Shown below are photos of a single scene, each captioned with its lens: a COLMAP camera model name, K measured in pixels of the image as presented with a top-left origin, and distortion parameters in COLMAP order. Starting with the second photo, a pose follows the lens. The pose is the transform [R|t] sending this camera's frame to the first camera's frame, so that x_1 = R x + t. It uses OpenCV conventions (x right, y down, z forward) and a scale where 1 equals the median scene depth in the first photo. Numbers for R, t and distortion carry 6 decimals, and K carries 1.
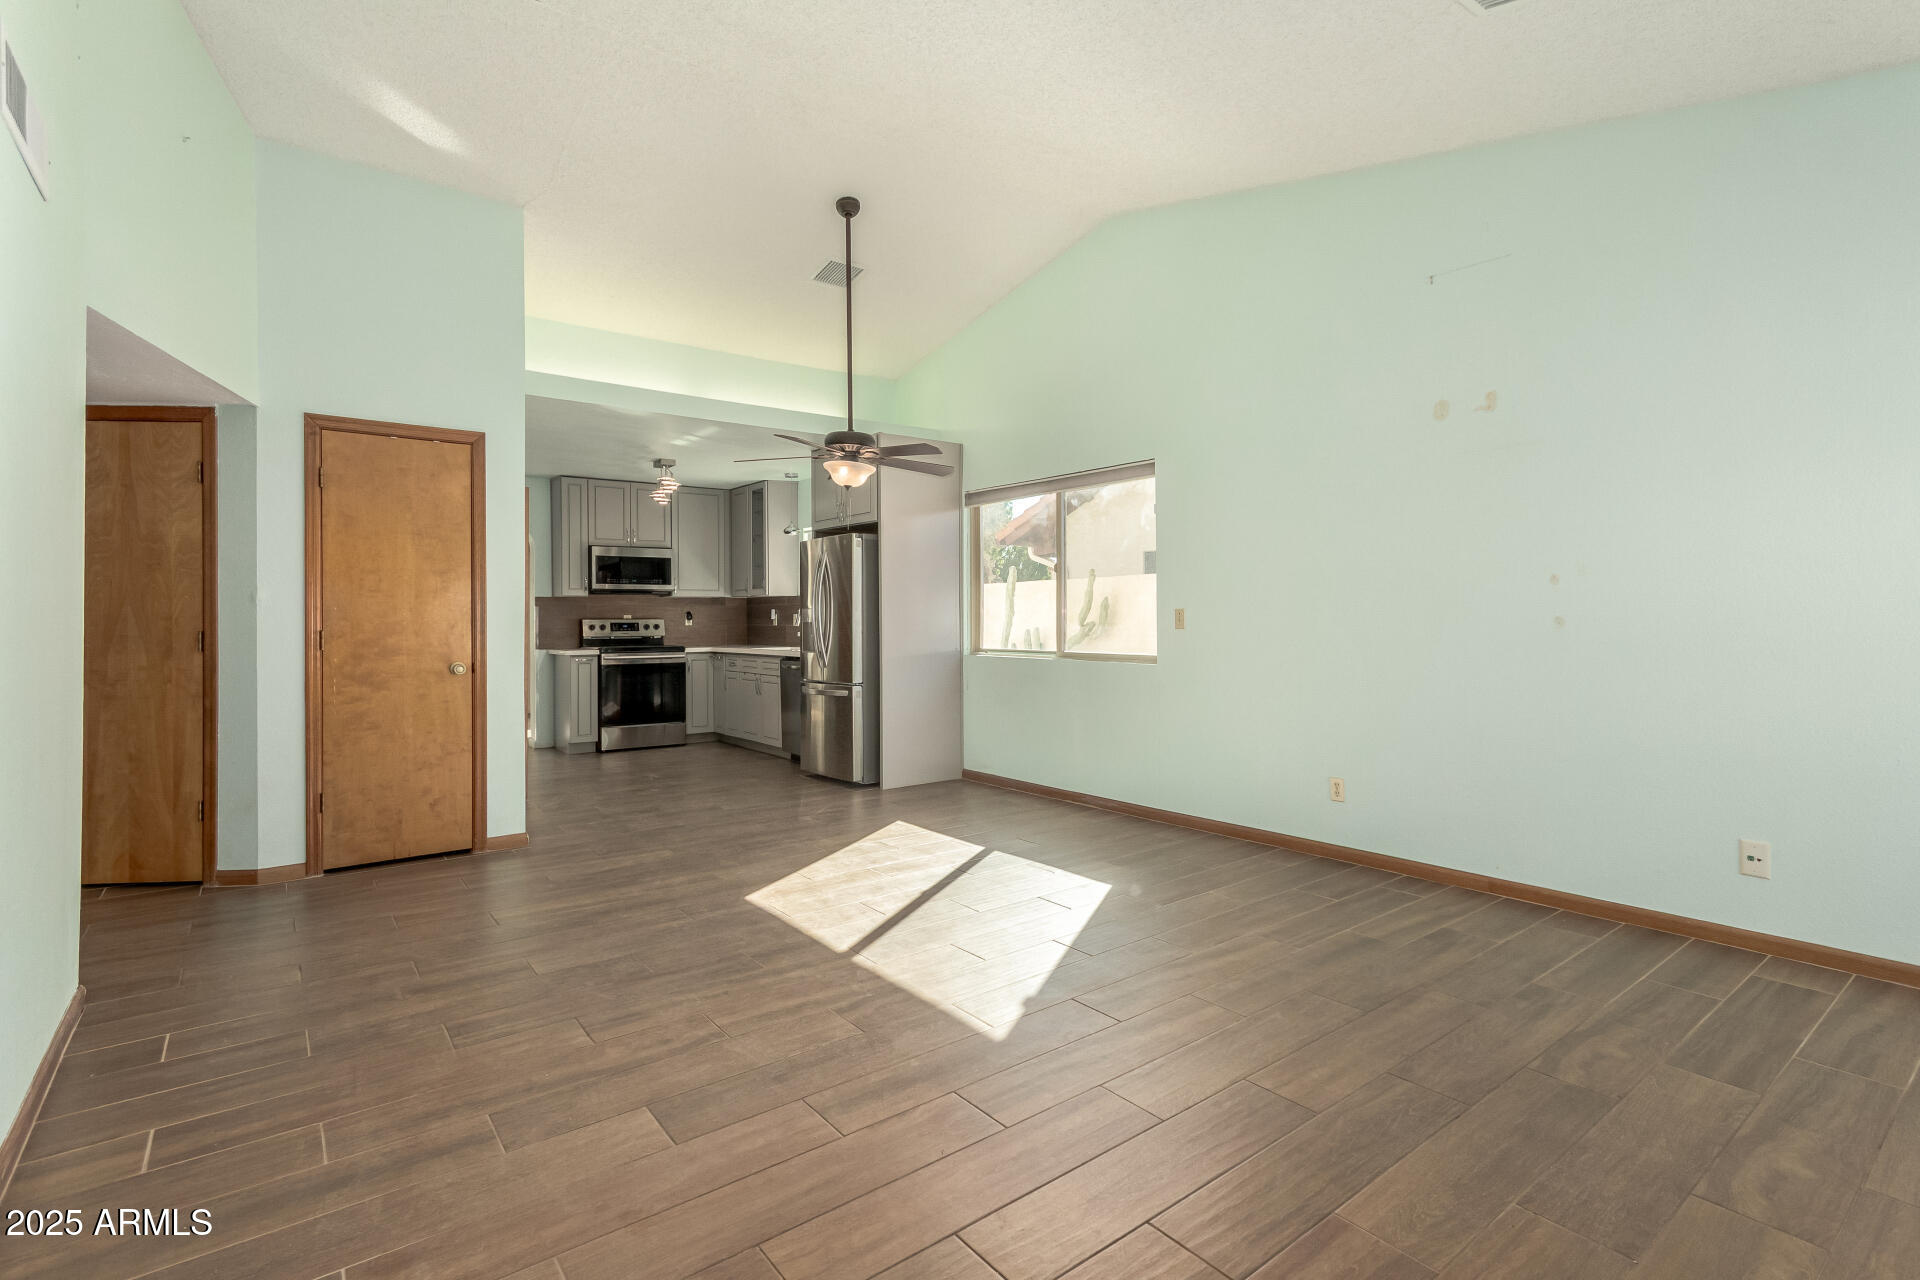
lens RADIAL K [[892.1, 0, 969.3], [0, 892.1, 622.4], [0, 0, 1]] dist [0.003336, 0.001243]
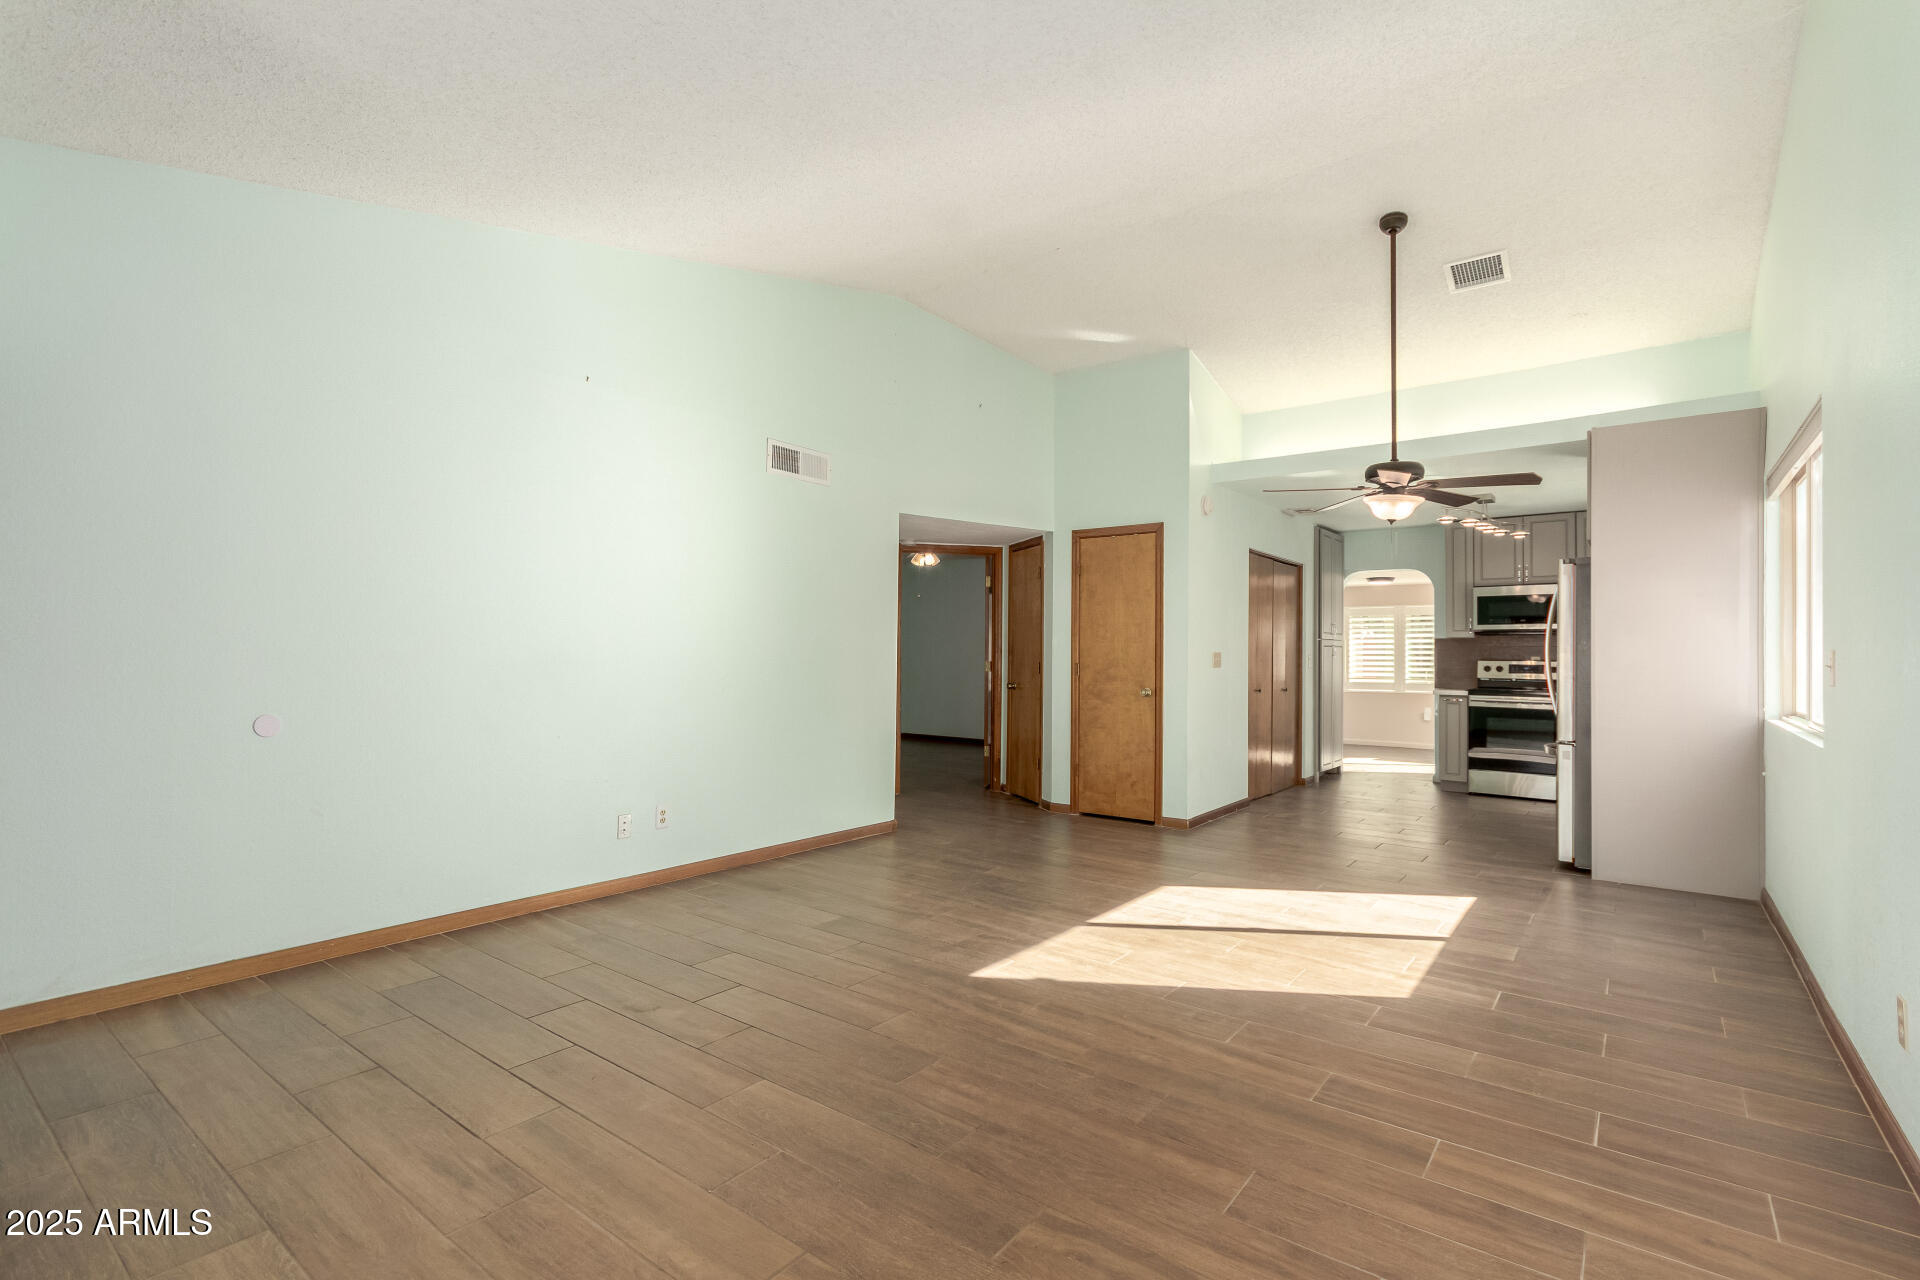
lens RADIAL K [[892.1, 0, 980.9], [0, 892.1, 653.3], [0, 0, 1]] dist [0.003336, 0.001243]
pose [[0.265944, 0.004861, -0.963976, 0.781734], [-0.015574, 0.999878, 0.000746, -0.007264], [0.963863, 0.014815, 0.265988, 0.399481]]
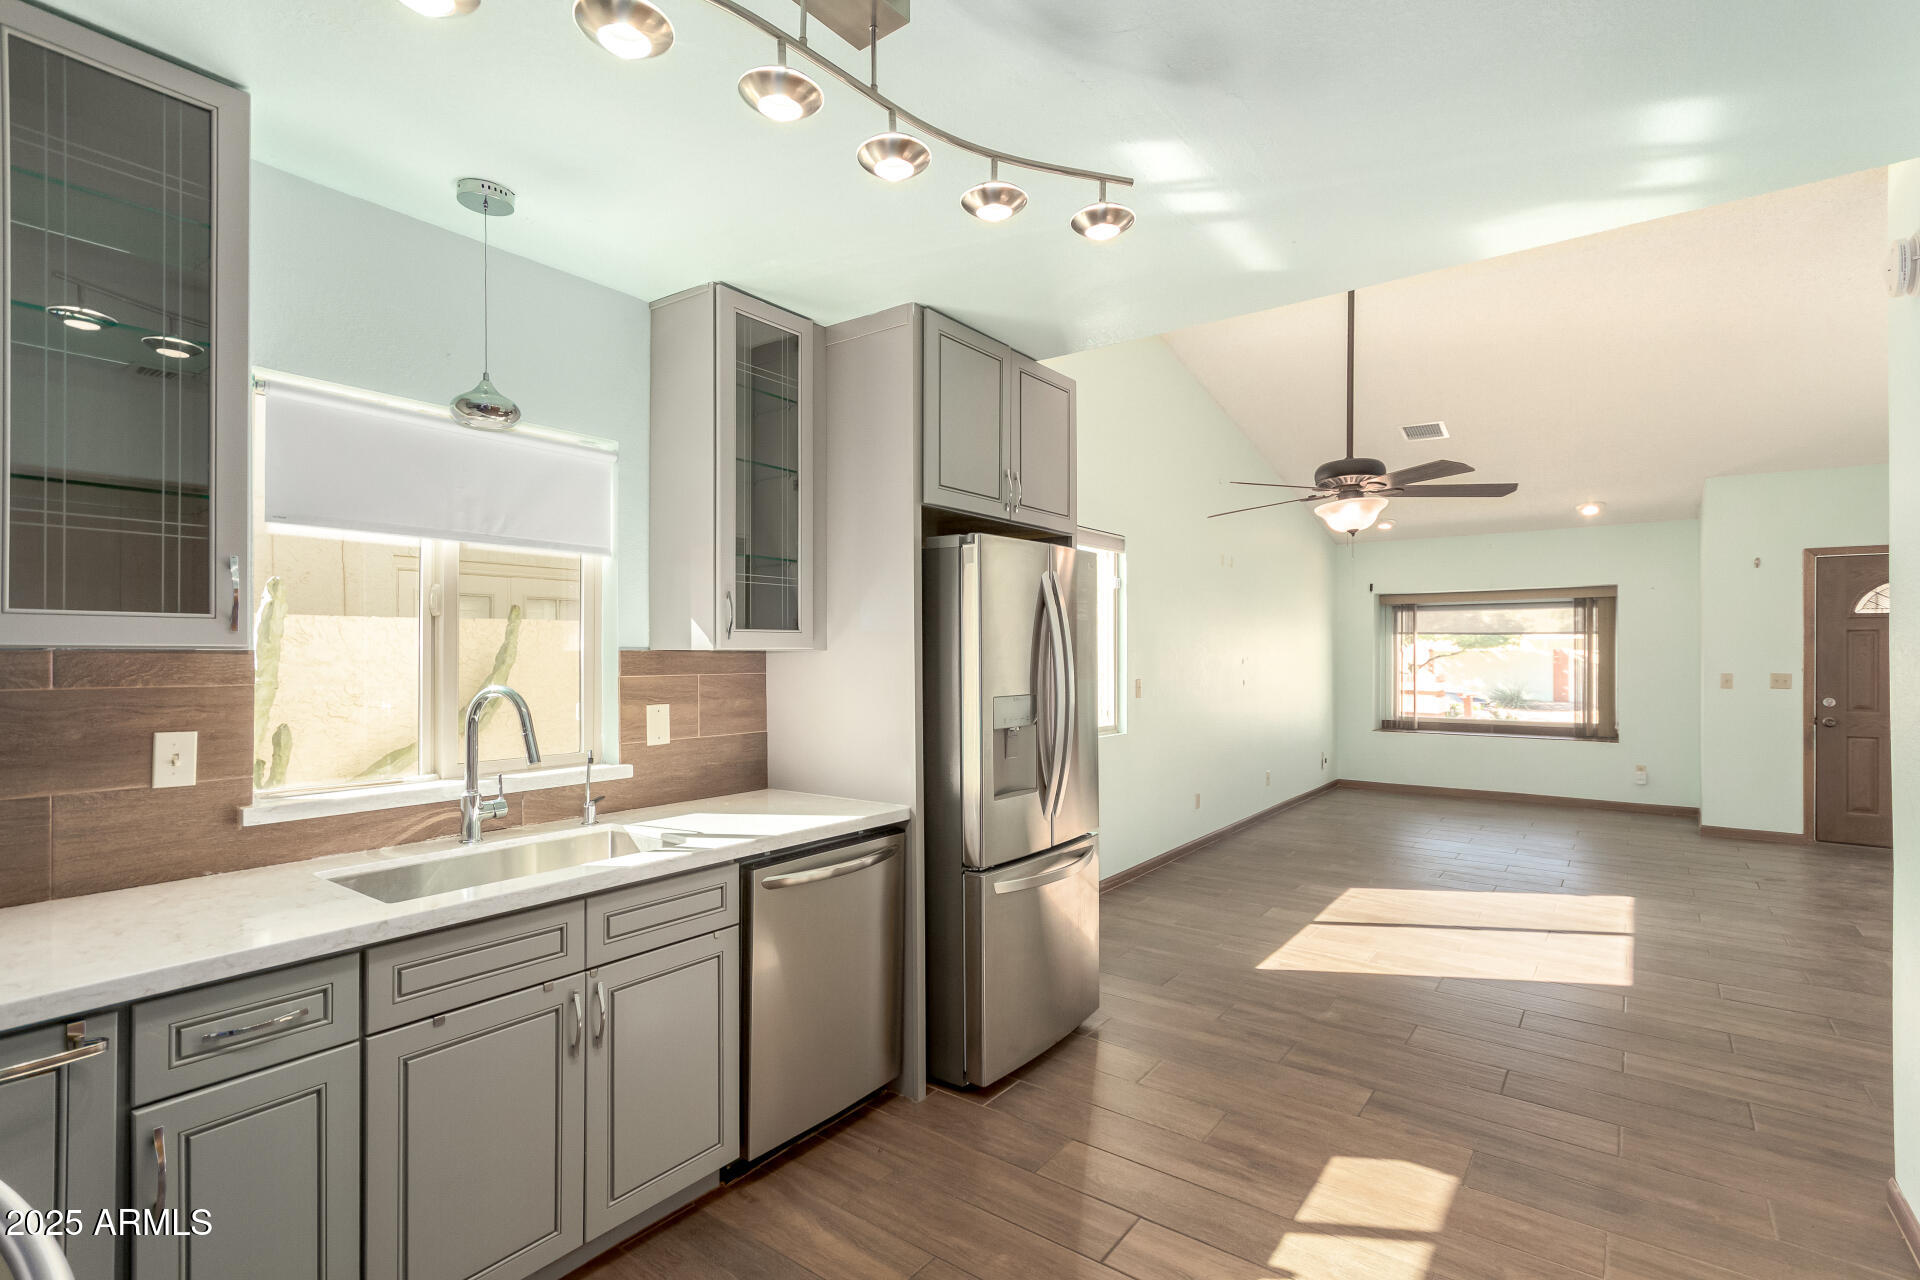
lens RADIAL K [[892.1, 0, 957.6], [0, 892.1, 637.4], [0, 0, 1]] dist [0.003336, 0.001243]
pose [[-0.248675, 0.024269, 0.968283, -0.956742], [0.008256, 0.999703, -0.022936, -0.055687], [-0.968552, 0.002290, -0.248802, 1.817894]]
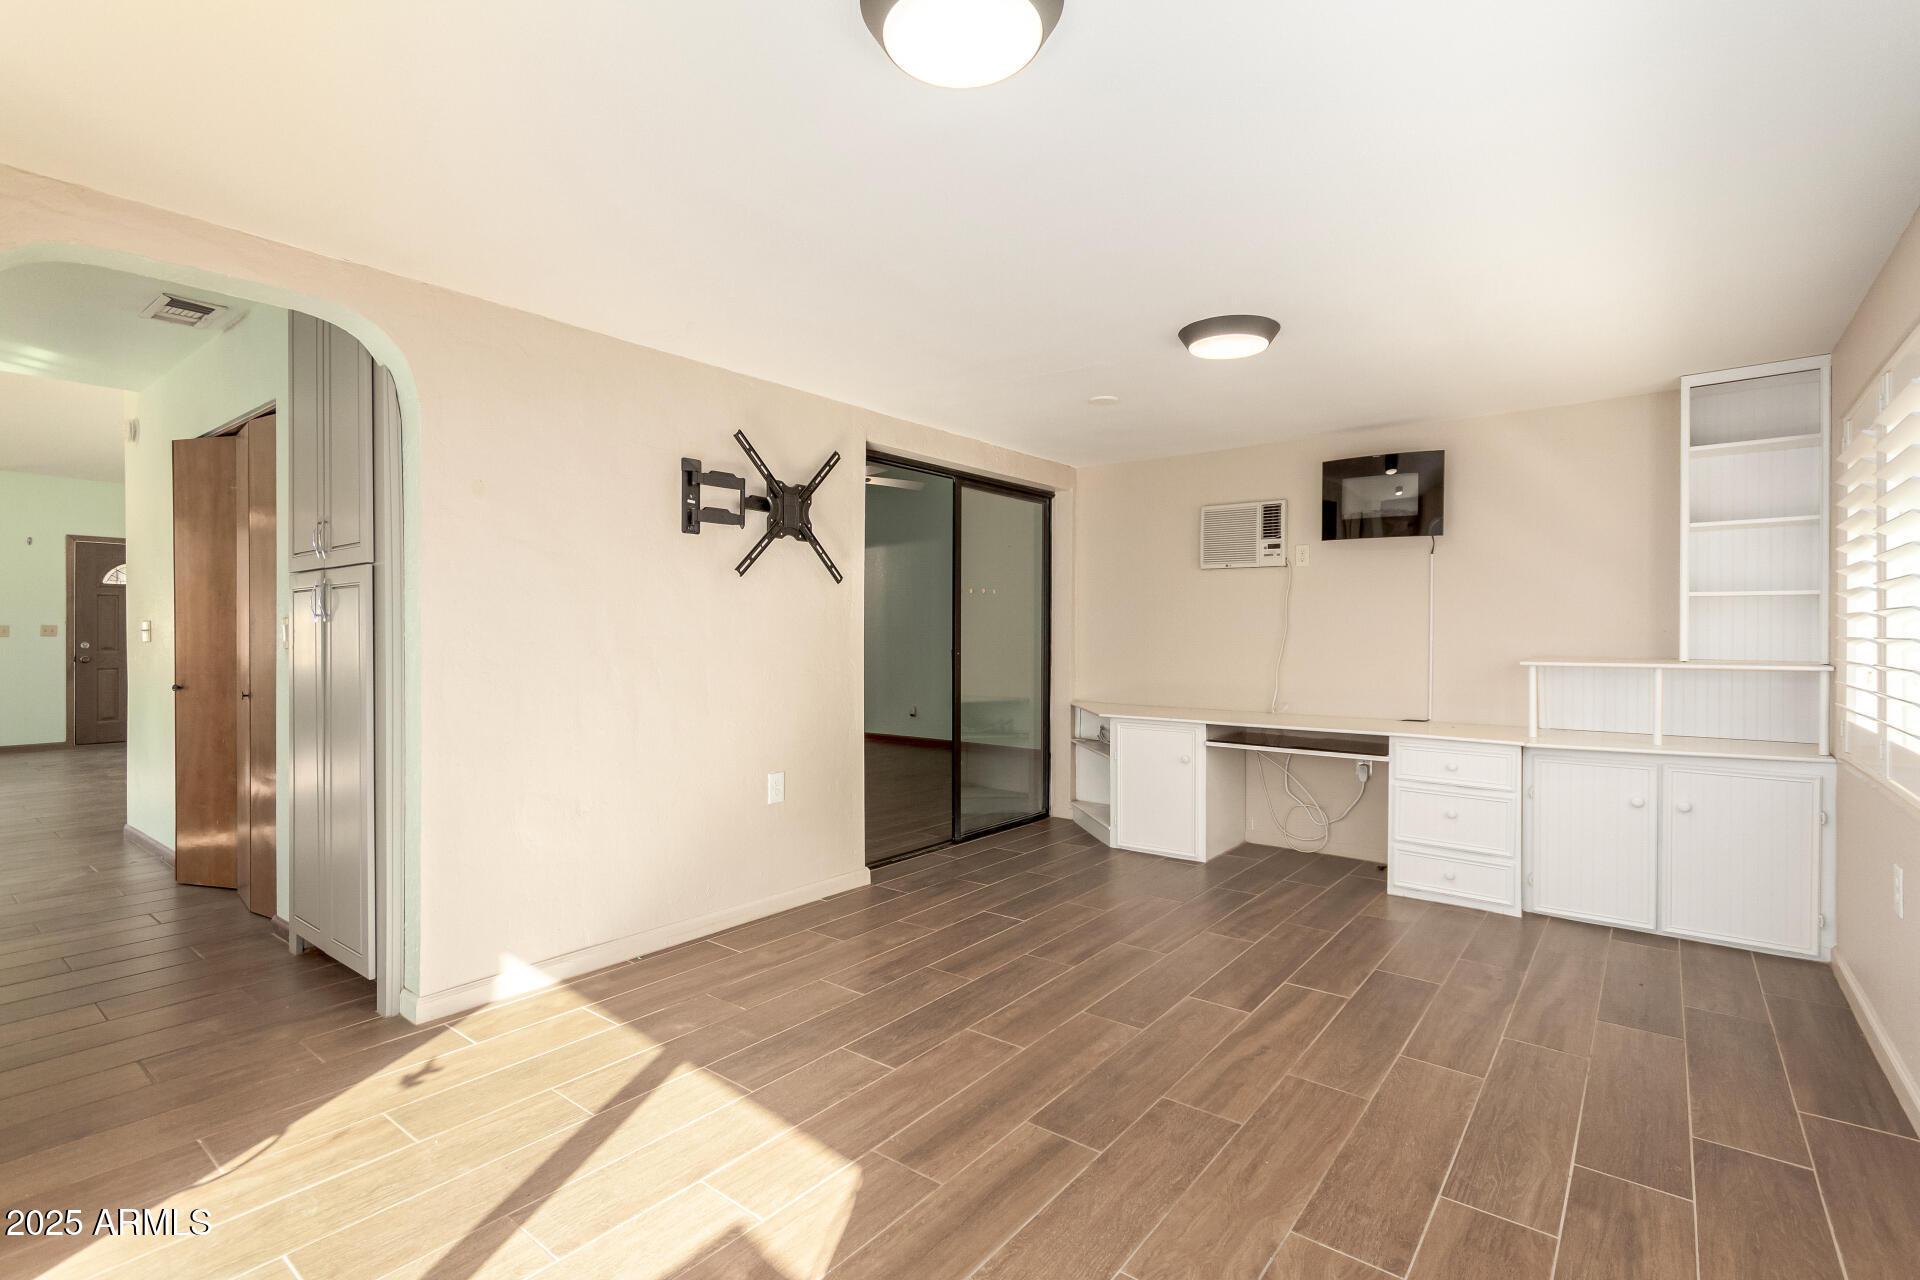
lens RADIAL K [[892.1, 0, 976.1], [0, 892.1, 637.4], [0, 0, 1]] dist [0.003336, 0.001243]
pose [[-0.972429, 0.017892, -0.232514, -1.442064], [0.014321, 0.999752, 0.017039, 0.007934], [0.232761, 0.013239, -0.972444, 2.616050]]
